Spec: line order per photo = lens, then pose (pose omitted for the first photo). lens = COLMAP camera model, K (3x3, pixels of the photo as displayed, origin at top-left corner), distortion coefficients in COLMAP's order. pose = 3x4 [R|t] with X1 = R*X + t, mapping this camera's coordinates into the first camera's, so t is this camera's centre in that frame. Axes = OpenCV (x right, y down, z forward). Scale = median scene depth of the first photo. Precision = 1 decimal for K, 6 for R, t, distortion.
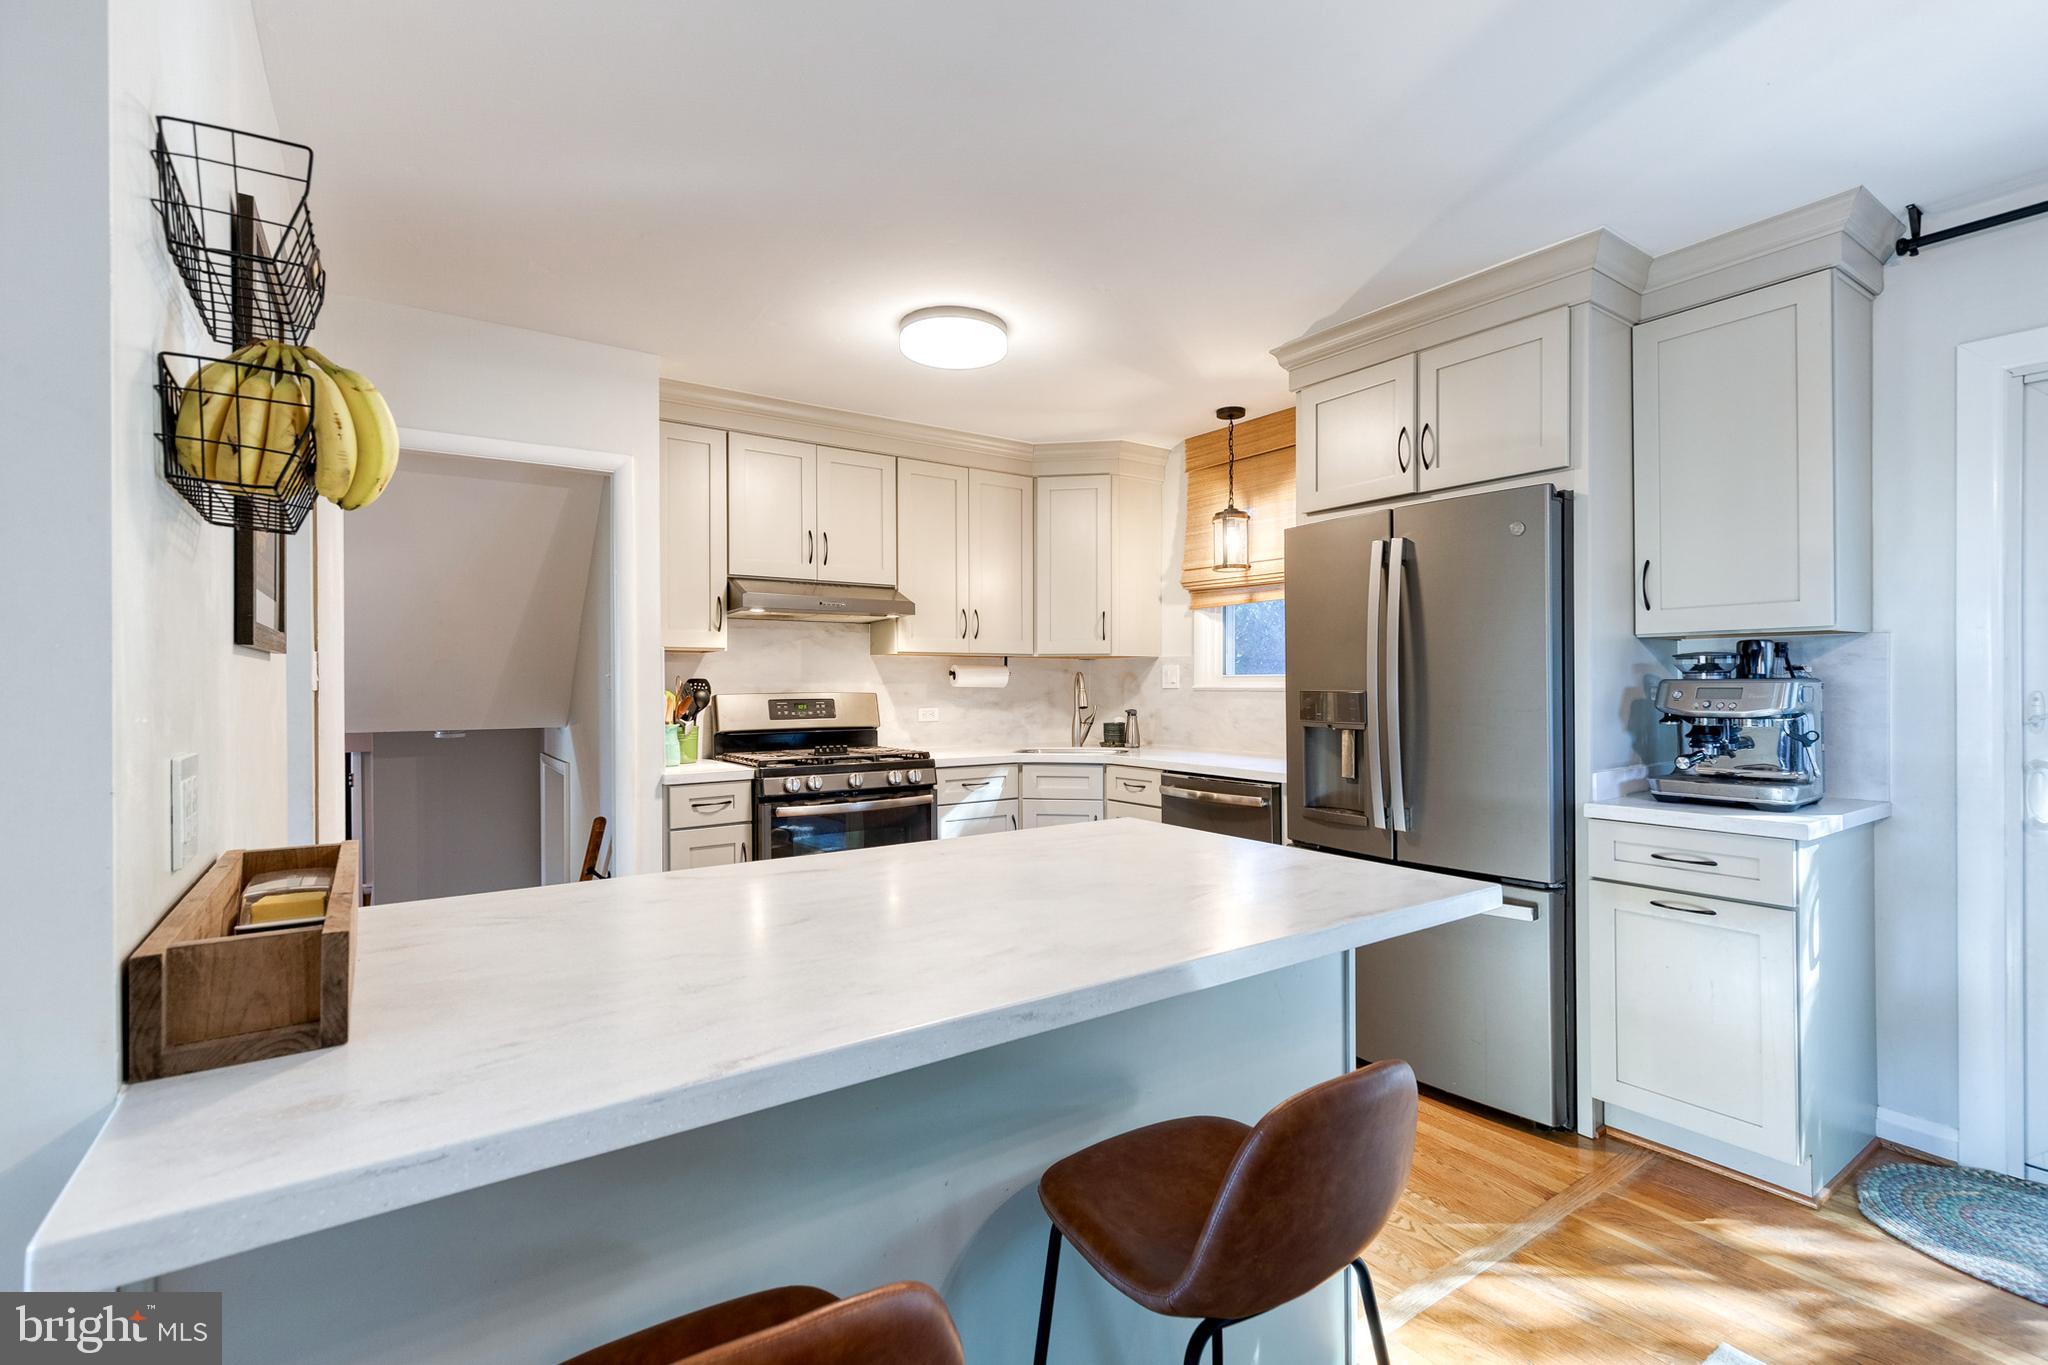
lens RADIAL K [[919.5, 0, 1047.5], [0, 919.5, 681.9], [0, 0, 1]] dist [0.004814, 0.000311]
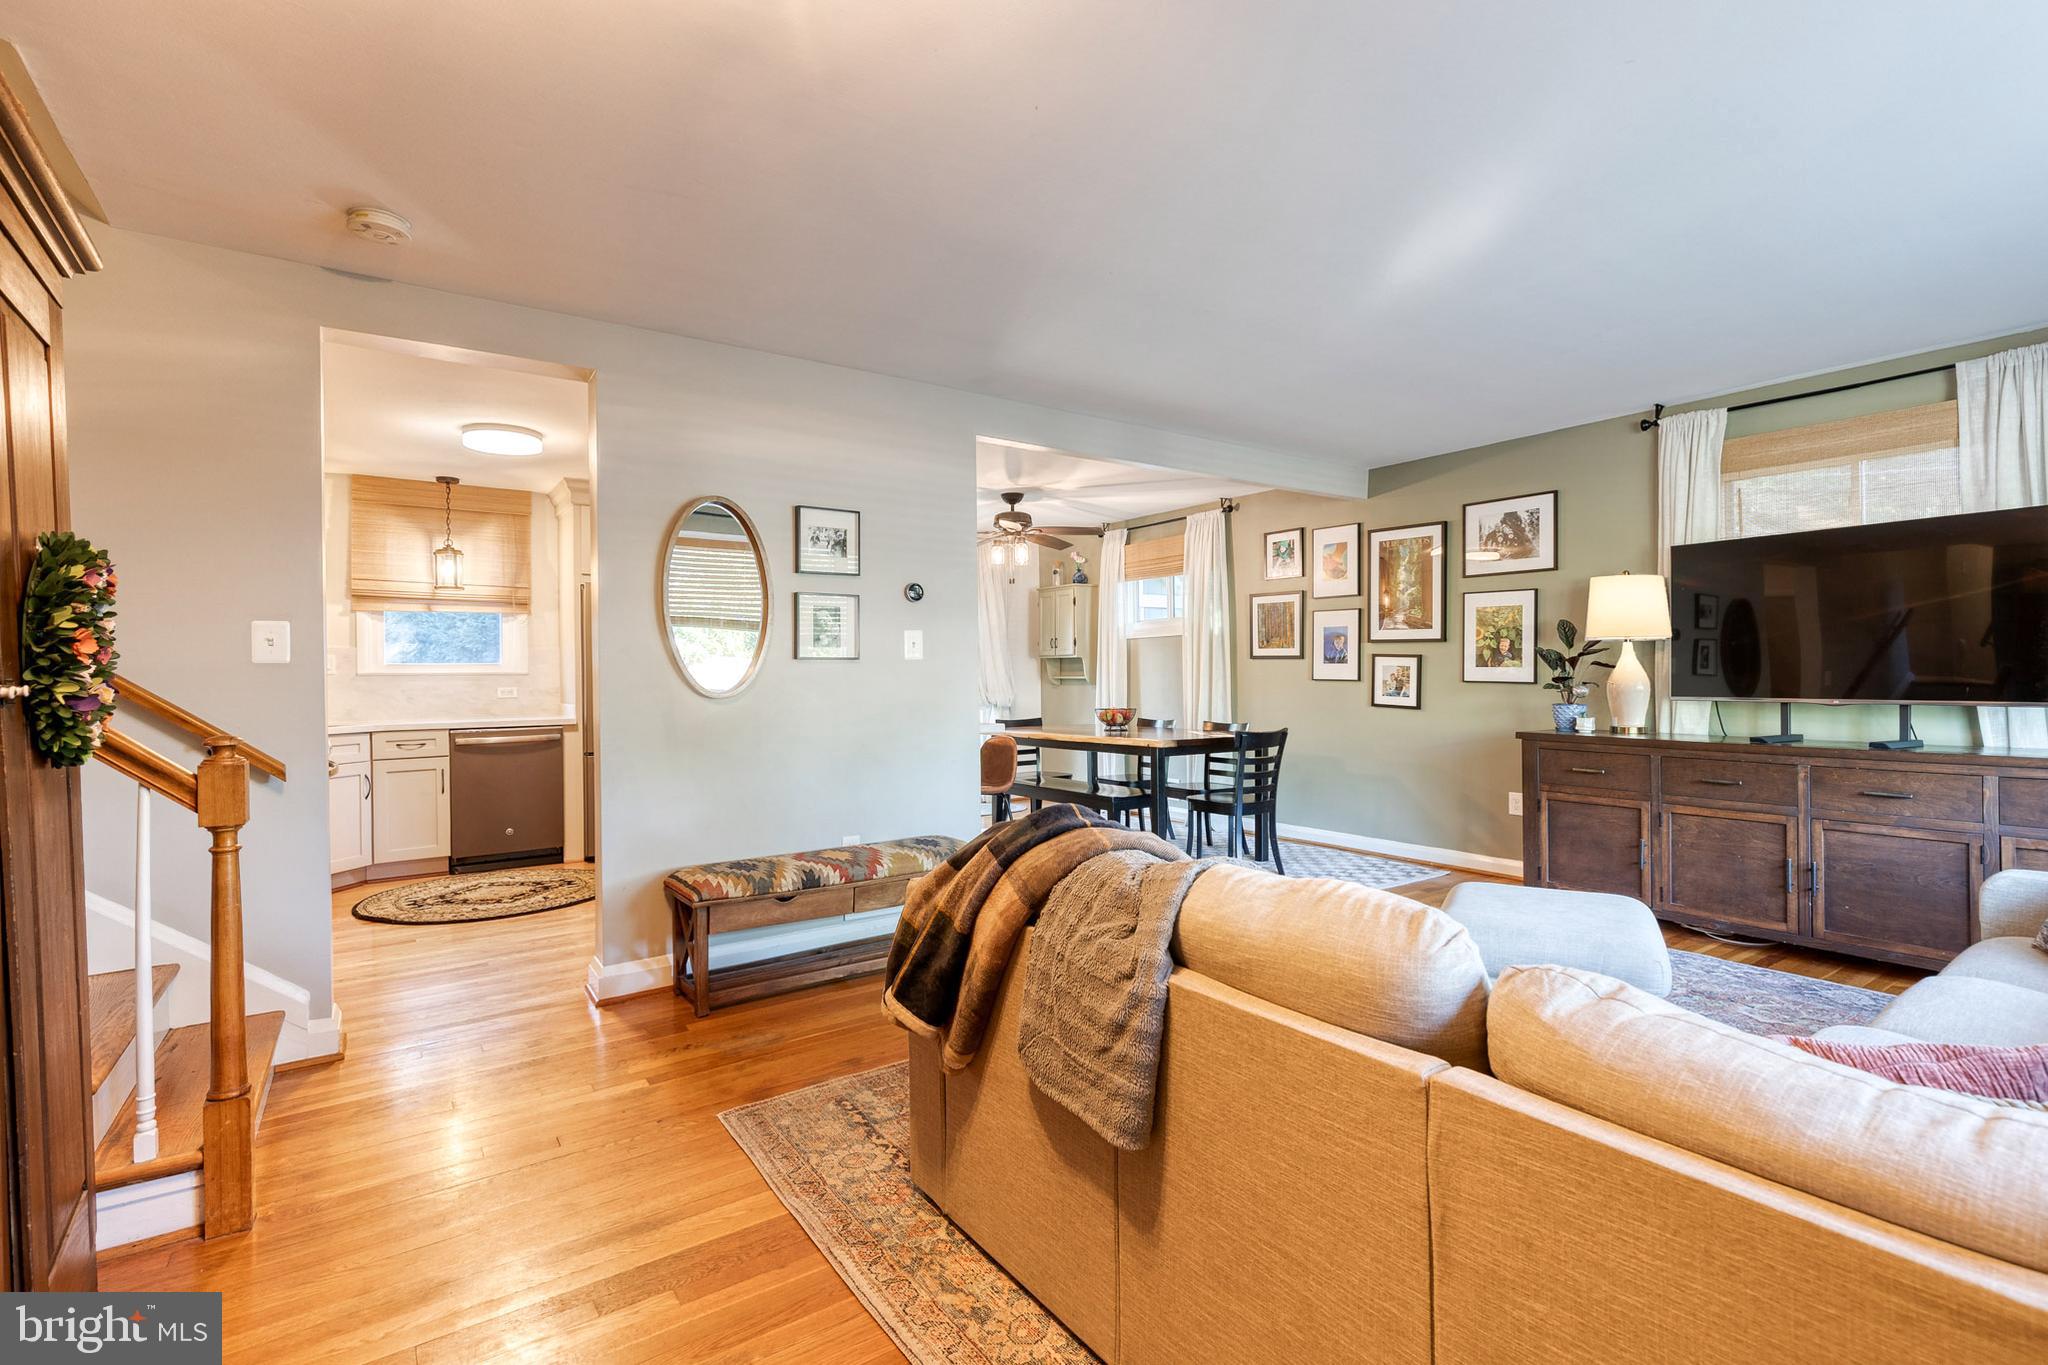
lens RADIAL K [[940.8, 0, 1038.4], [0, 940.8, 675.1], [0, 0, 1]] dist [0.000438, -0.000188]
pose [[-0.004348, 0.002342, 0.999988, -1.586023], [0.011270, 0.999934, -0.002293, 0.031093], [-0.999927, 0.011260, -0.004374, 0.117888]]
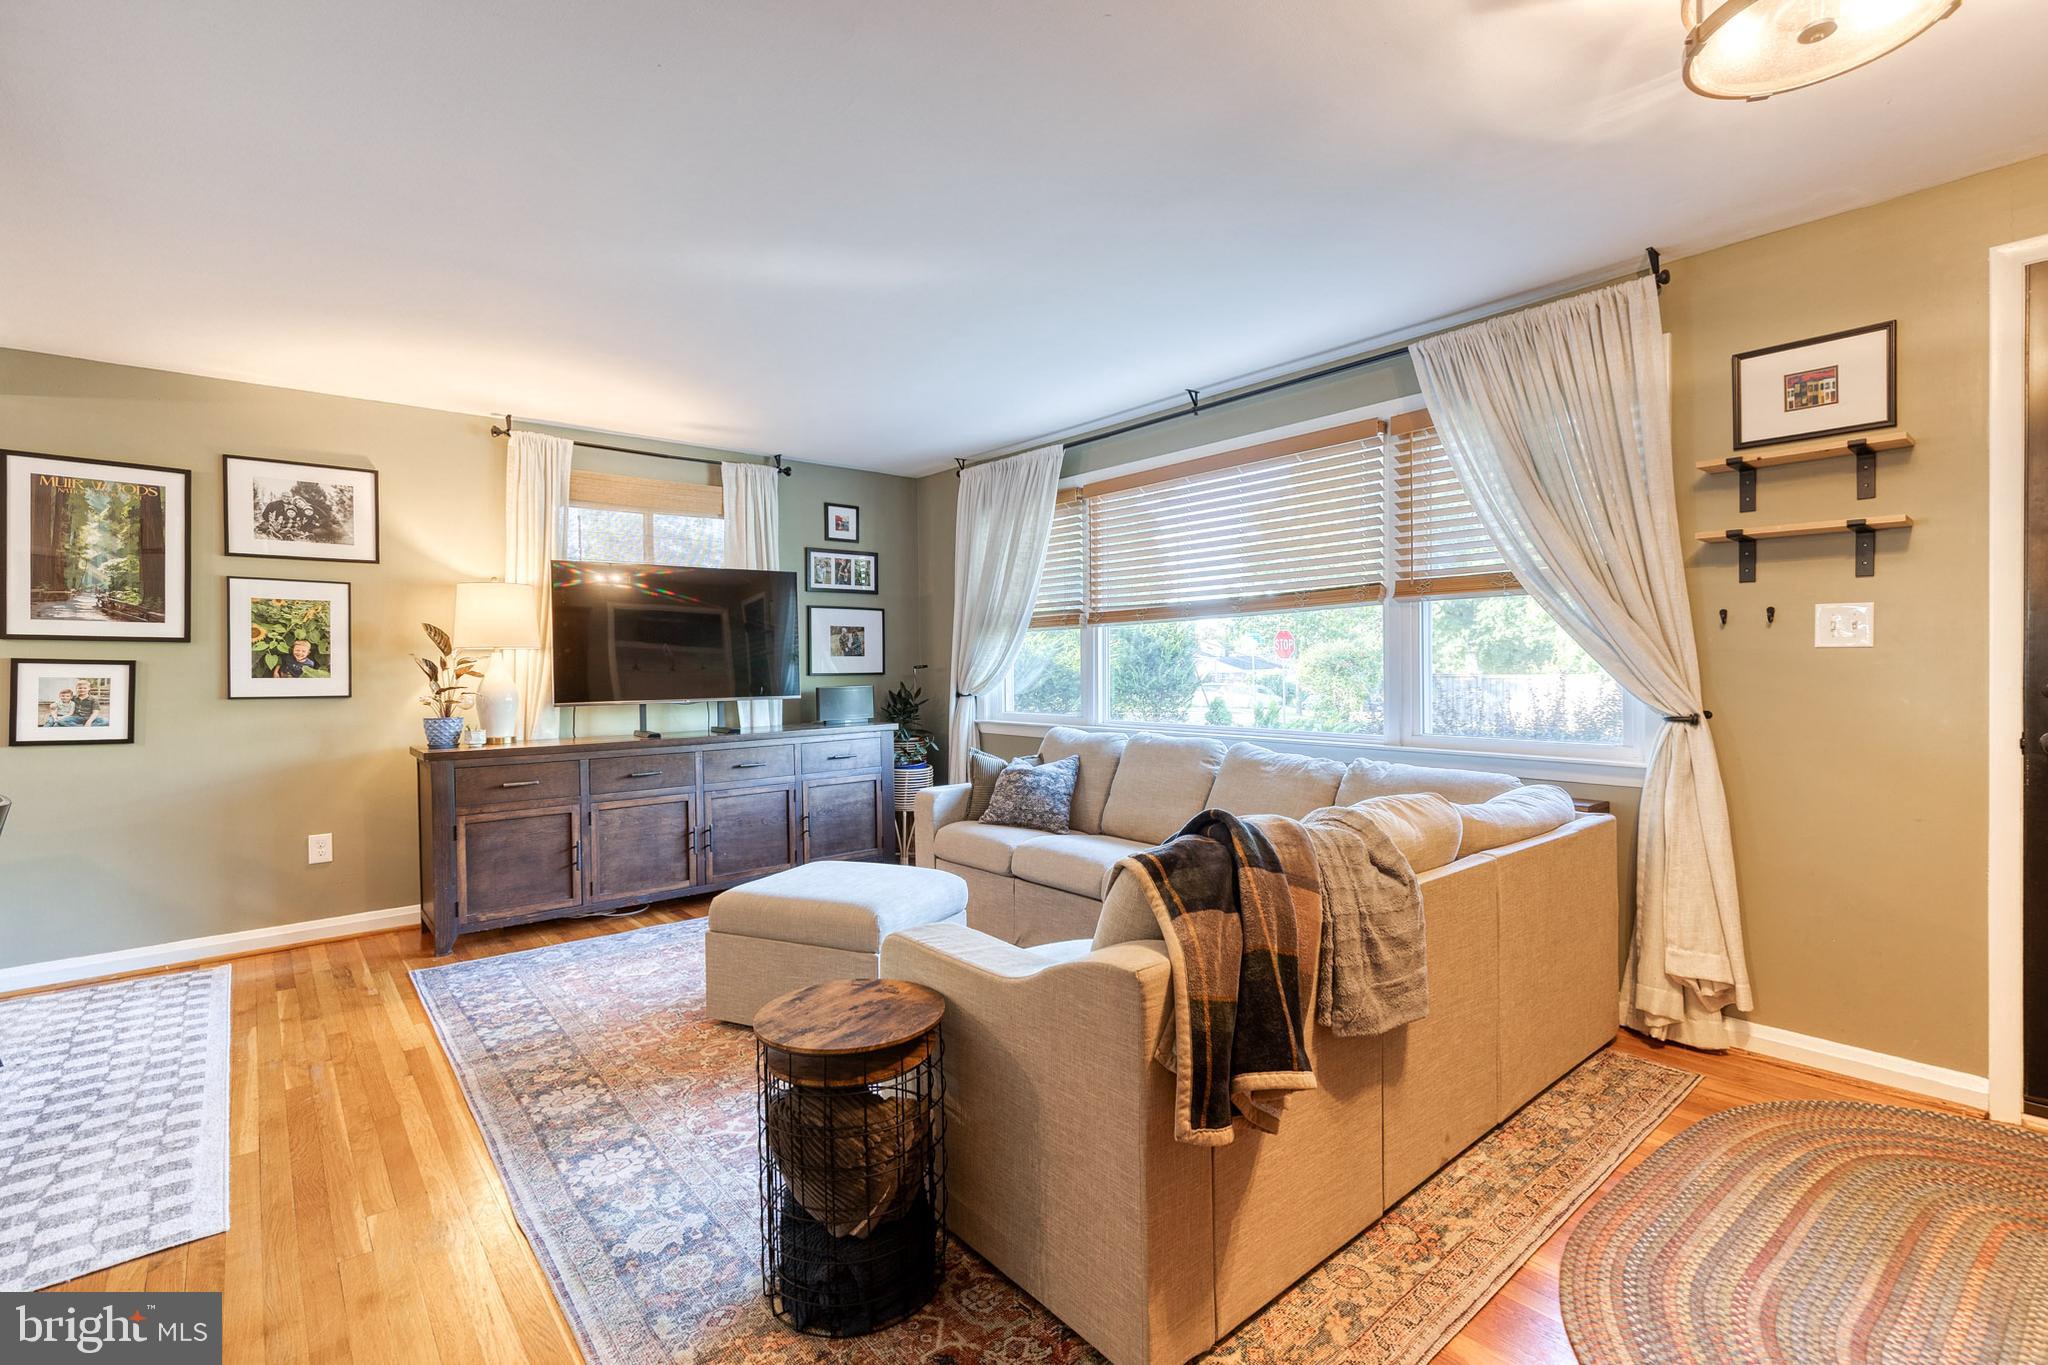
lens RADIAL K [[920.0, 0, 1045.0], [0, 920.0, 674.5], [0, 0, 1]] dist [0.005525, -0.000747]
pose [[-0.994911, 0.020033, -0.098749, -0.849612], [0.018476, 0.999691, 0.016649, 0.016204], [0.099052, 0.014739, -0.994973, 0.644951]]
